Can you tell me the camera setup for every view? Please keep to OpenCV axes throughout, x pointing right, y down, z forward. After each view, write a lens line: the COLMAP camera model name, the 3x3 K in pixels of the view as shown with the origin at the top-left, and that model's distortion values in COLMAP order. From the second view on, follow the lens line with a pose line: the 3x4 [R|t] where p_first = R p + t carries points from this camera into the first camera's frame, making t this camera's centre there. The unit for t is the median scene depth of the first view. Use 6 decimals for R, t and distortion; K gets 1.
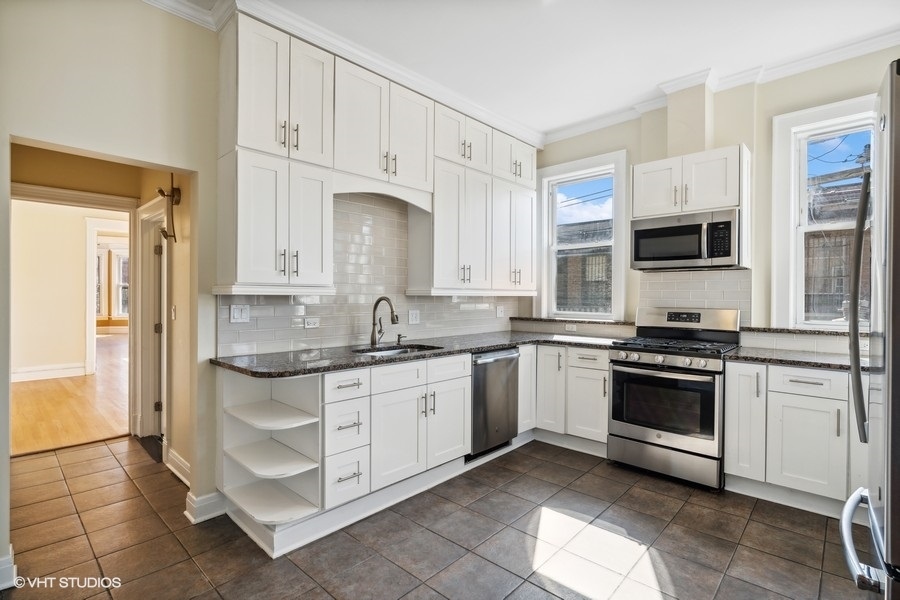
lens RADIAL K [[436.9, 0, 448.8], [0, 436.9, 297.9], [0, 0, 1]] dist [0.004154, 0.001034]
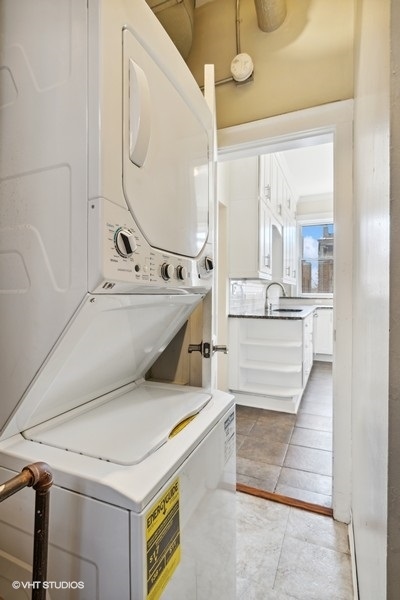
lens RADIAL K [[291.2, 0, 203.0], [0, 291.2, 298.3], [0, 0, 1]] dist [0.004154, 0.001034]
pose [[0.947026, -0.013318, 0.320879, -0.780201], [0.007504, 0.999785, 0.019349, 0.034178], [-0.321068, -0.015916, 0.946922, -0.057568]]
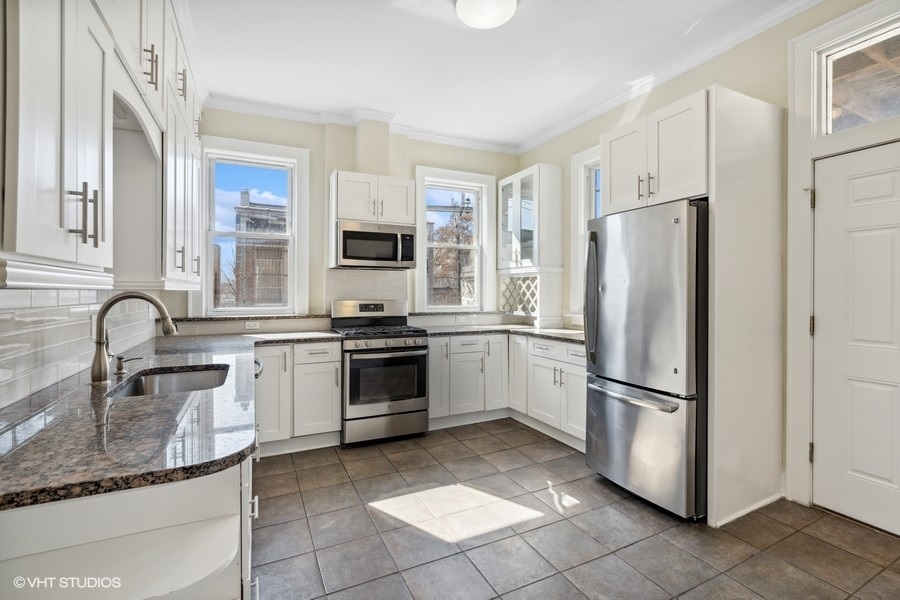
lens RADIAL K [[414.2, 0, 454.5], [0, 414.2, 292.9], [0, 0, 1]] dist [-0.003049, -0.000237]
pose [[0.364131, -0.009656, 0.931298, -0.472764], [0.002857, 0.999953, 0.009251, -0.007343], [-0.931343, -0.000708, 0.364141, 0.384949]]
